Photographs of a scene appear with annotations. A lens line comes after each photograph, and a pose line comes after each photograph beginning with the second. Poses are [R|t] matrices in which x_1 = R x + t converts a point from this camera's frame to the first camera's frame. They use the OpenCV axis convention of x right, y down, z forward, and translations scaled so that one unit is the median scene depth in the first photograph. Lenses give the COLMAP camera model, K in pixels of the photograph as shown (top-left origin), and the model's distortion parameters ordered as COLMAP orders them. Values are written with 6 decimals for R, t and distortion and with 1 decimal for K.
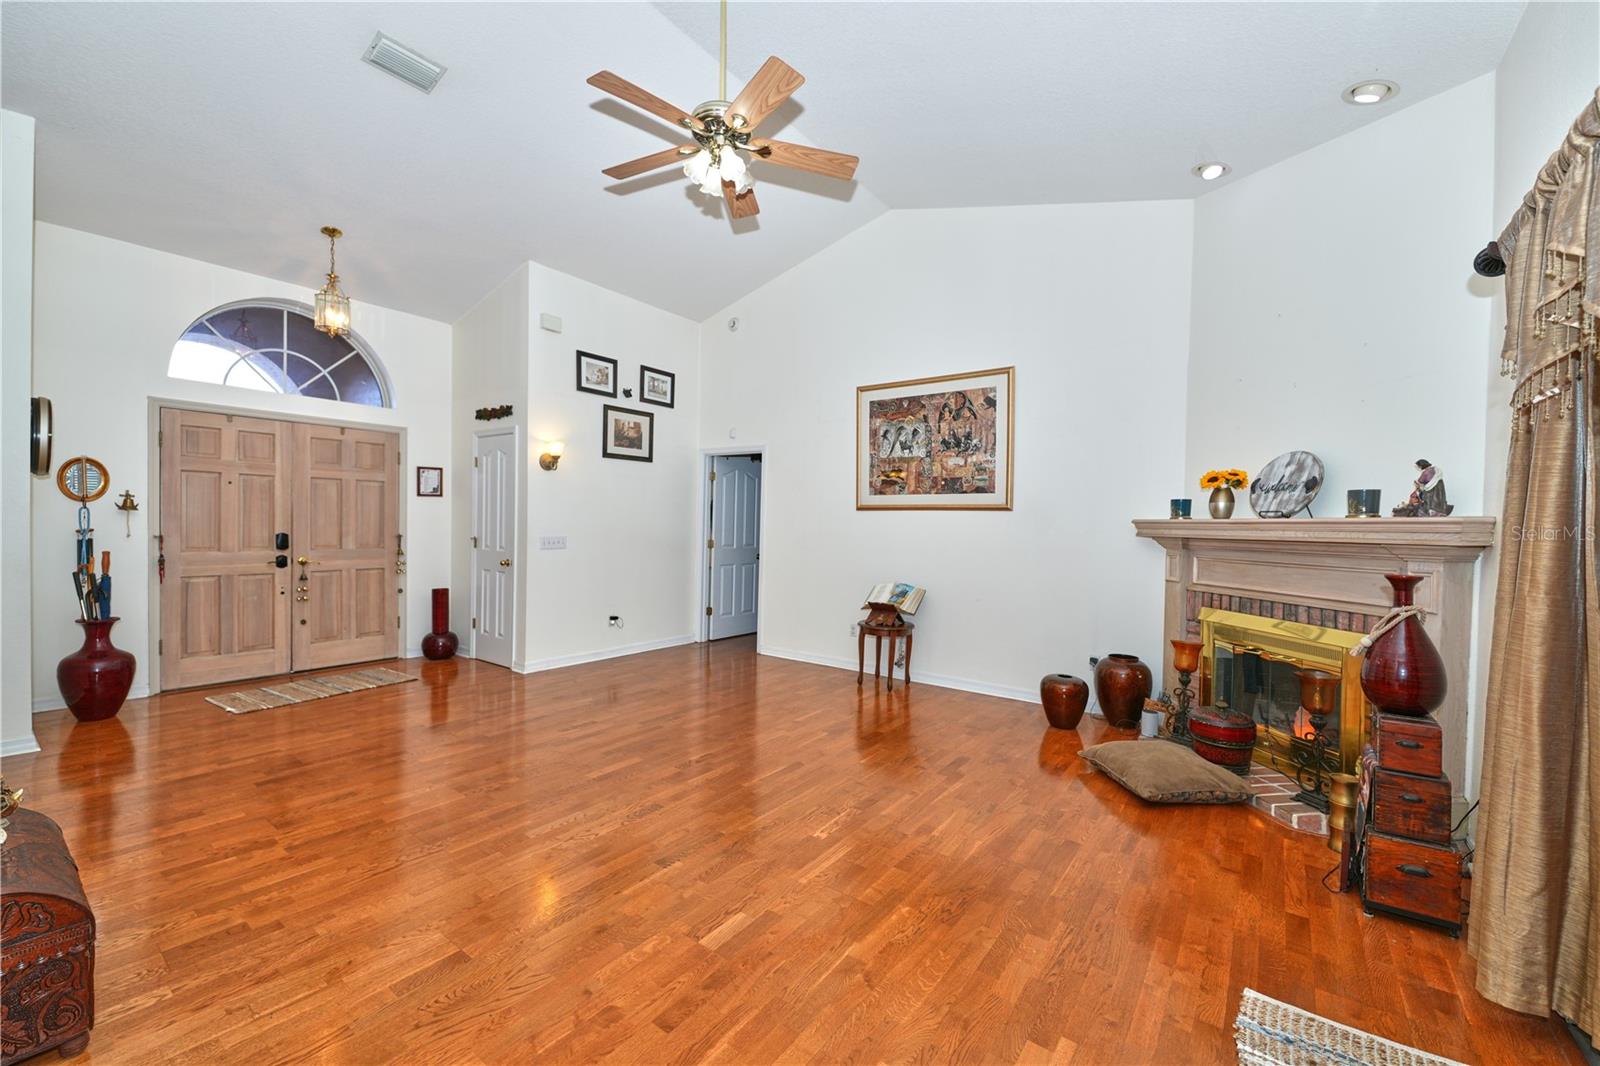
lens RADIAL K [[645.2, 0, 798.0], [0, 645.2, 535.5], [0, 0, 1]] dist [0.008696, -0.000151]
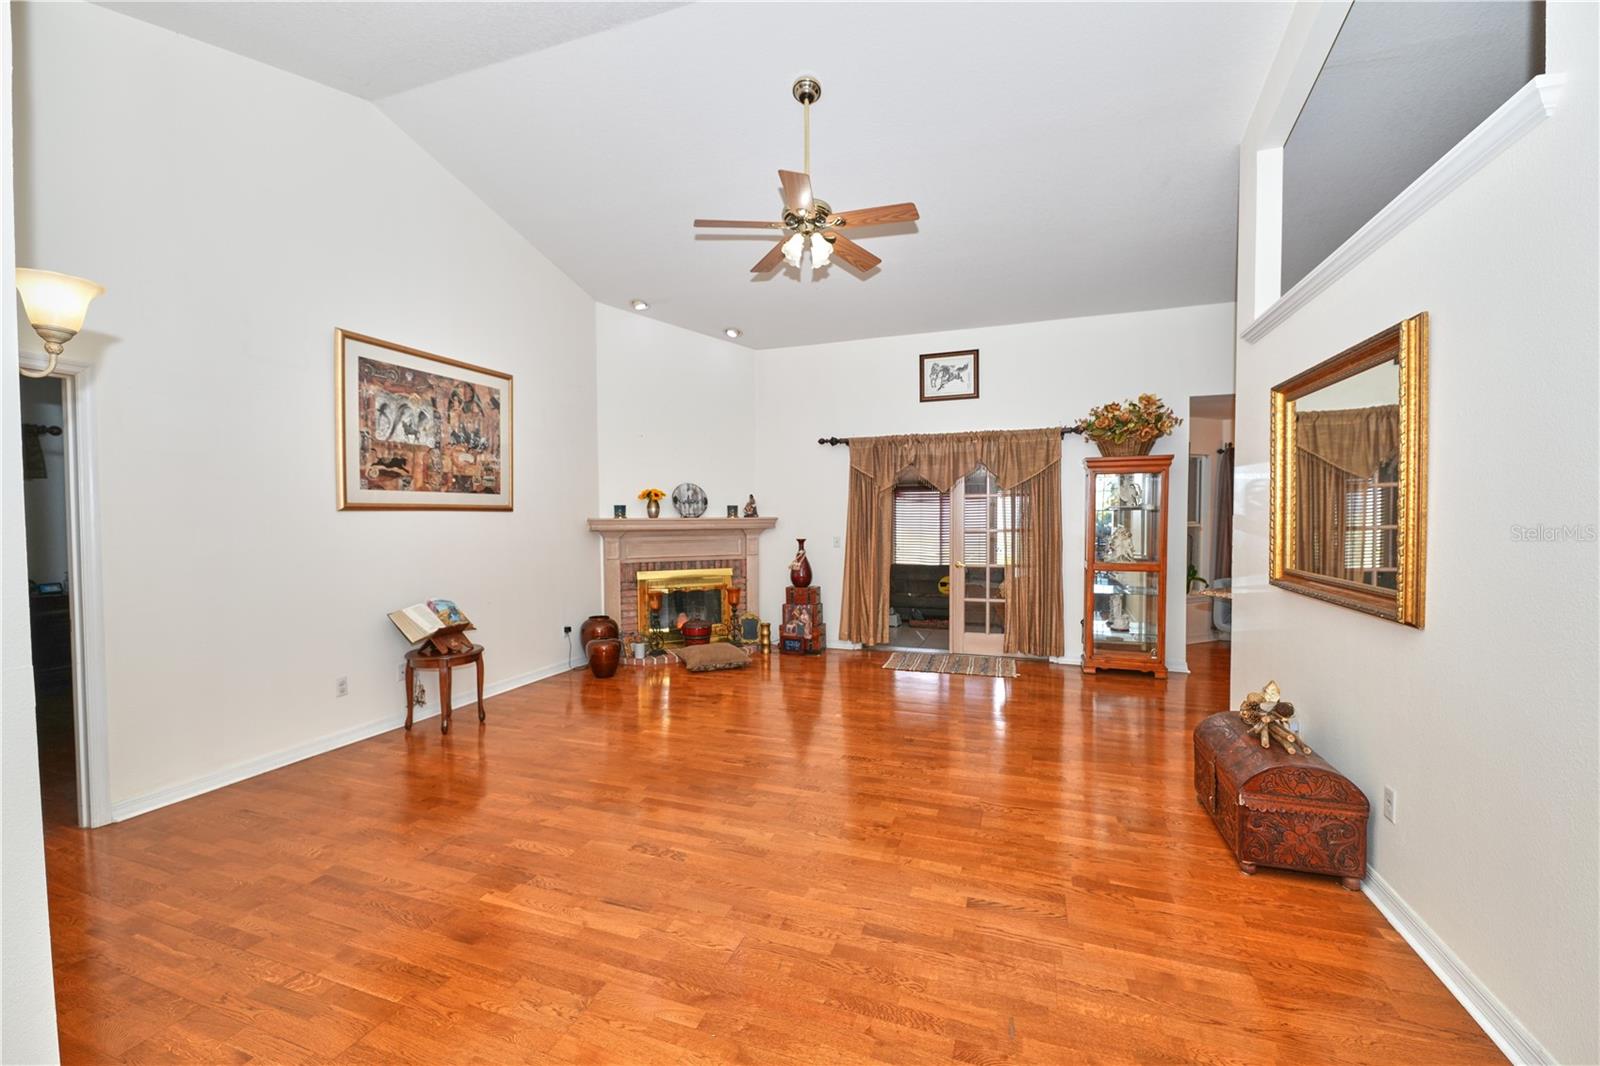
lens RADIAL K [[651.6, 0, 800.0], [0, 651.6, 533.0], [0, 0, 1]] dist [0.000290, -0.000047]
pose [[-0.306523, -0.041013, 0.950979, -0.793920], [0.016539, 0.998691, 0.048401, -0.045431], [-0.951719, 0.030564, -0.305444, 0.839149]]
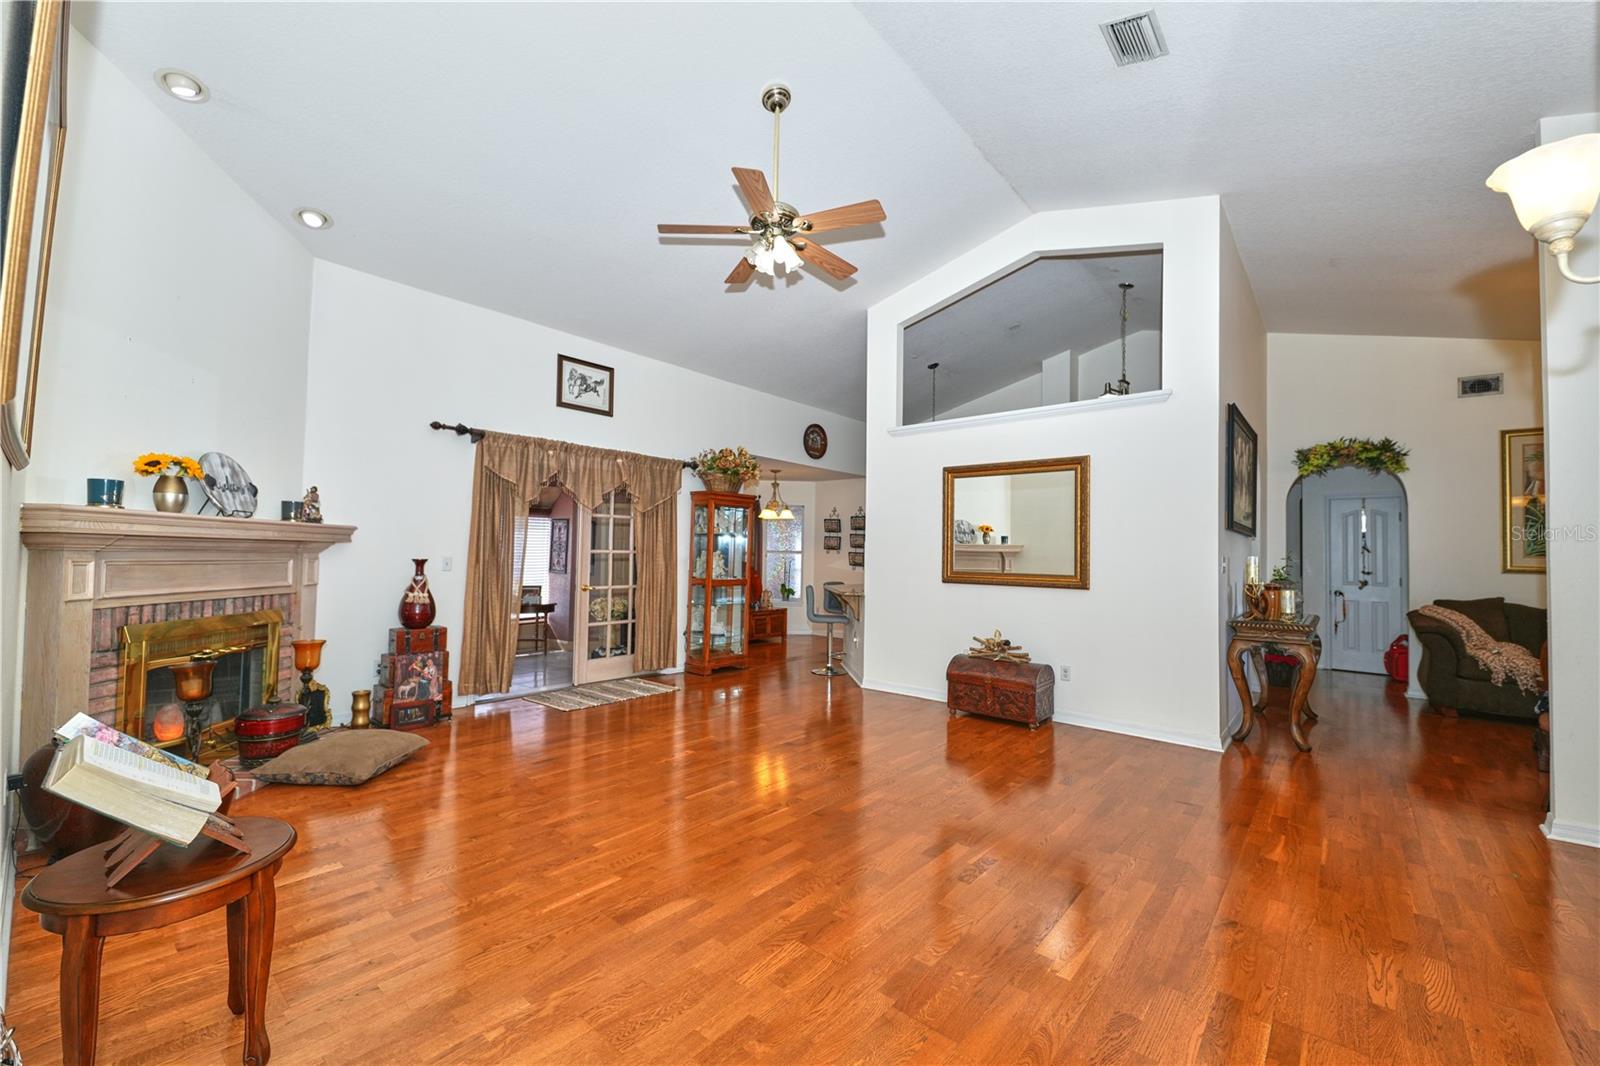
lens RADIAL K [[645.2, 0, 798.0], [0, 645.2, 535.5], [0, 0, 1]] dist [0.008696, -0.000151]
pose [[-0.997936, -0.030982, 0.056251, -0.148611], [-0.032002, 0.999338, -0.017311, -0.005542], [-0.055677, -0.019075, -0.998267, 1.300628]]
